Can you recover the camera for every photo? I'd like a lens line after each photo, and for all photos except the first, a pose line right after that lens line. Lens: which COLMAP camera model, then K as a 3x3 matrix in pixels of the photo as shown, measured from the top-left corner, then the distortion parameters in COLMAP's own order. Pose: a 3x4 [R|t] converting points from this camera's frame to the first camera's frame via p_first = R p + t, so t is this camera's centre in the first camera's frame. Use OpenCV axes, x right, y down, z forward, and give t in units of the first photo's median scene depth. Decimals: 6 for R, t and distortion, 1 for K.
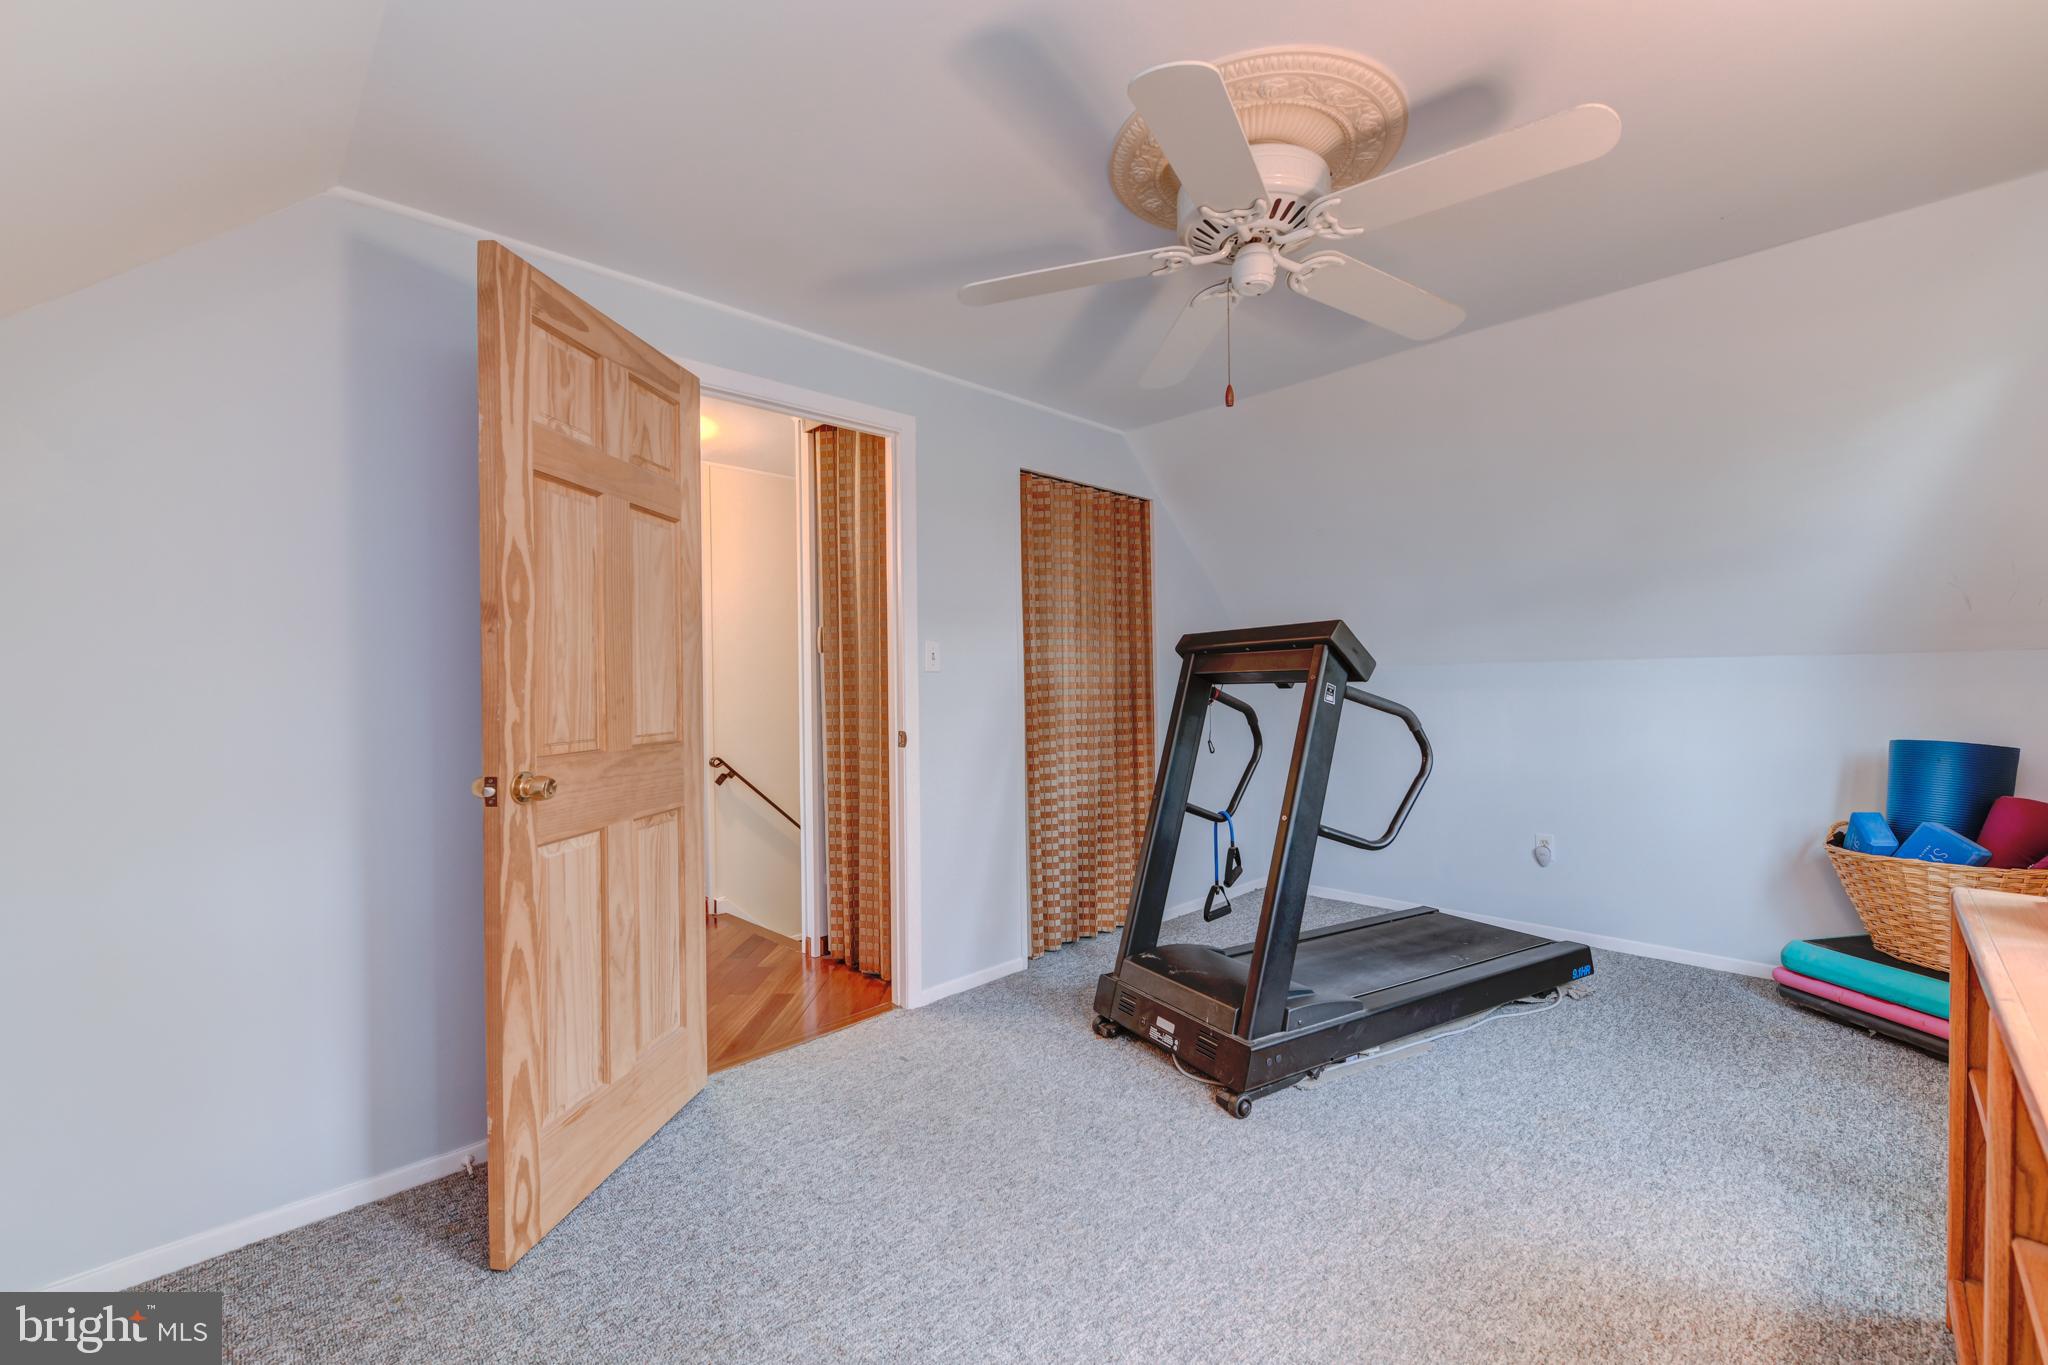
lens RADIAL K [[831.8, 0, 1036.4], [0, 831.8, 681.7], [0, 0, 1]] dist [-0.001784, -0.001809]
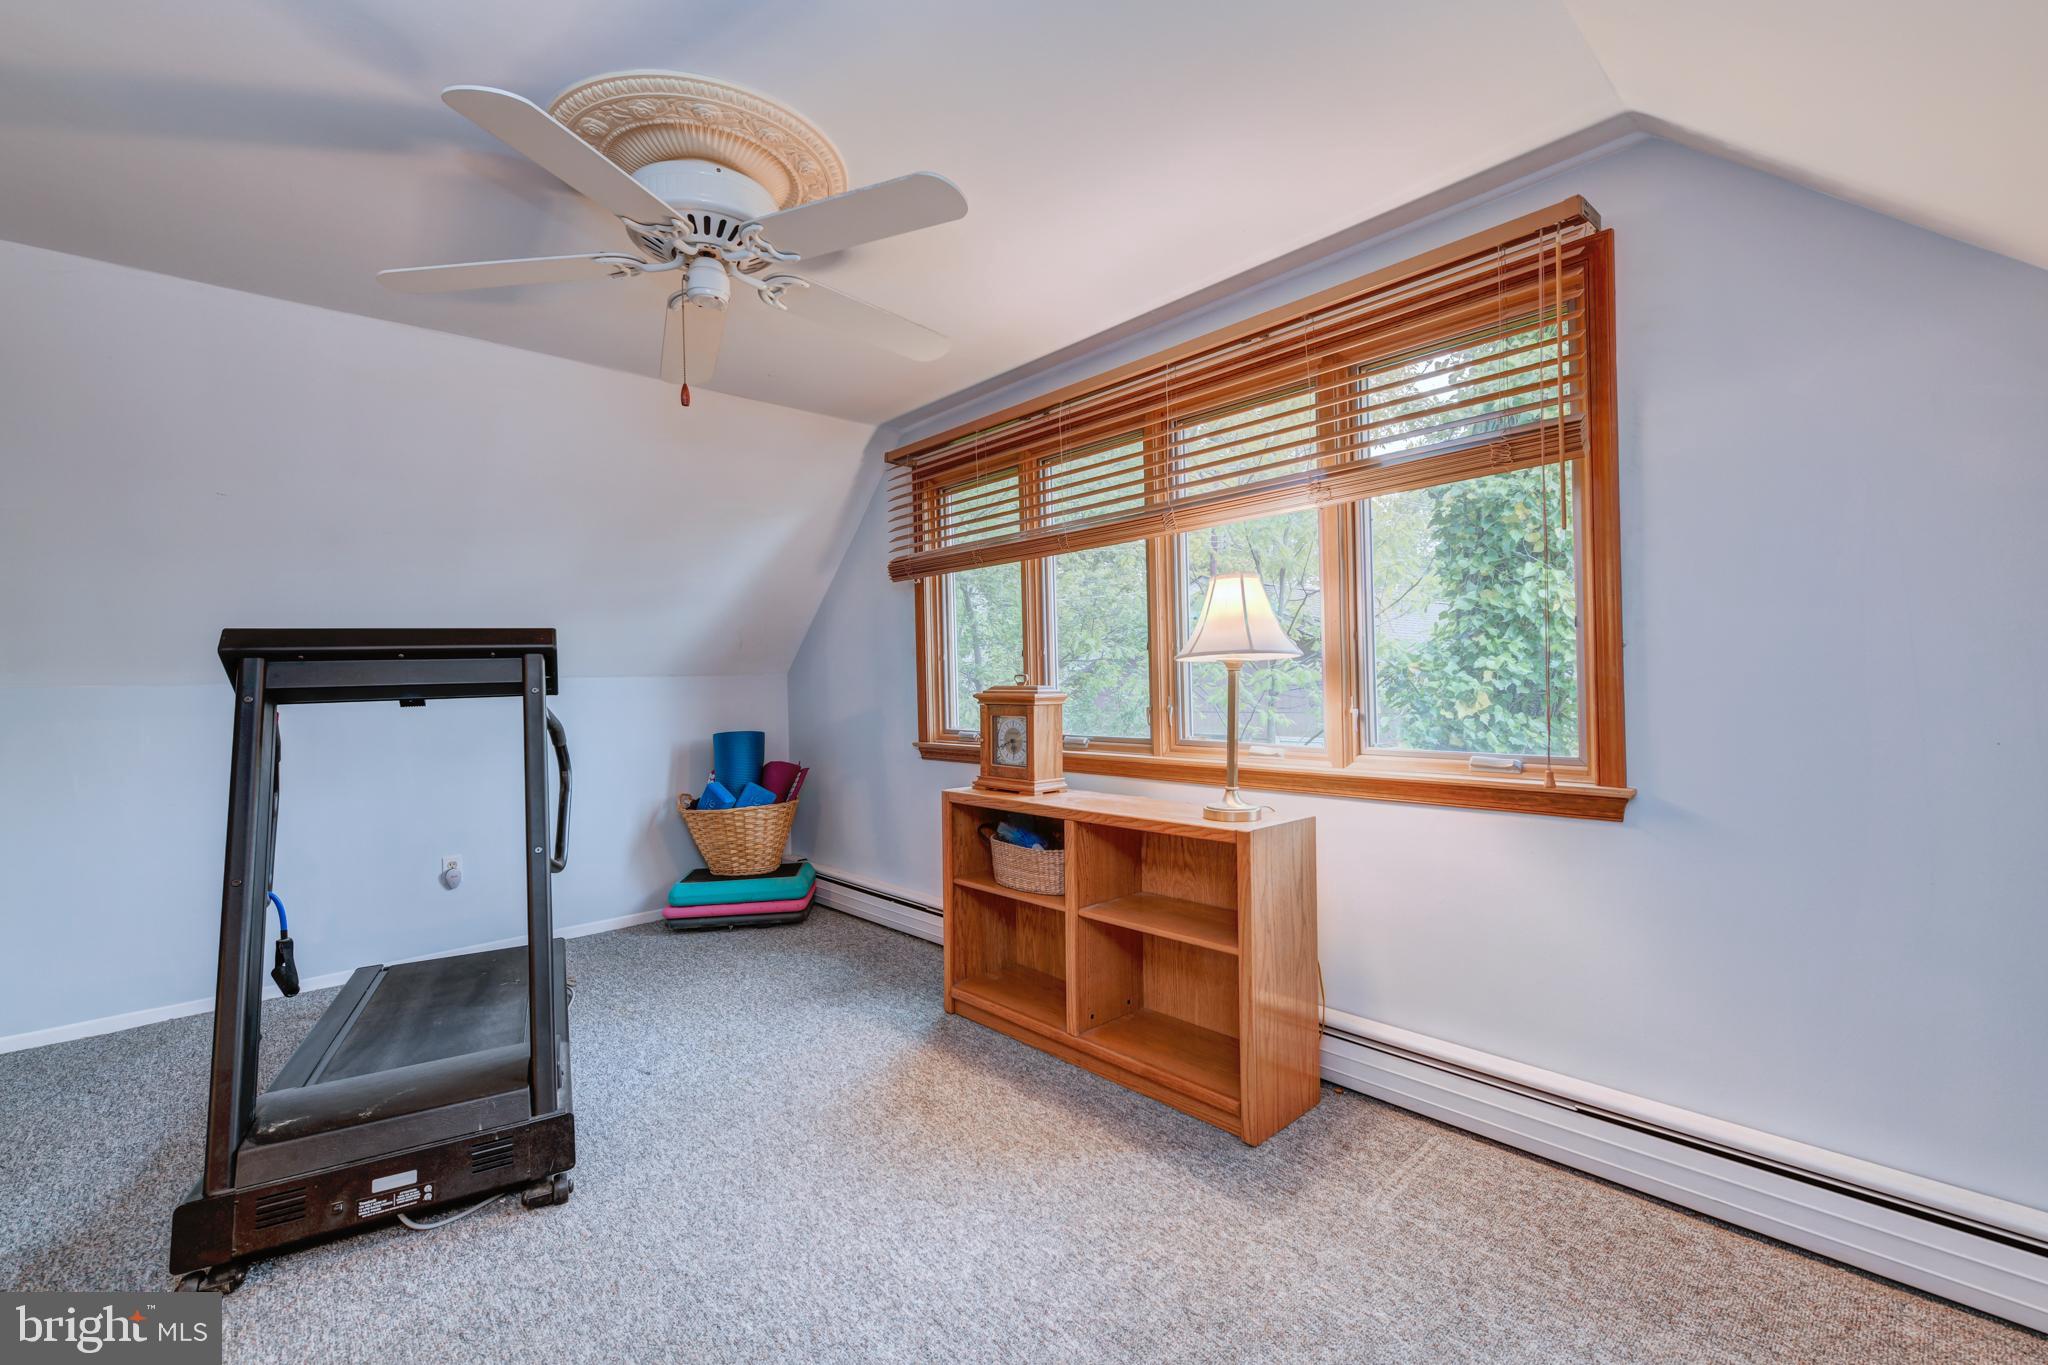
lens RADIAL K [[831.8, 0, 1035.7], [0, 831.8, 680.6], [0, 0, 1]] dist [-0.001784, -0.001809]
pose [[0.039395, 0.010962, 0.999164, -0.521935], [0.023660, 0.999649, -0.011900, 0.007392], [-0.998944, 0.024109, 0.039121, 0.406755]]
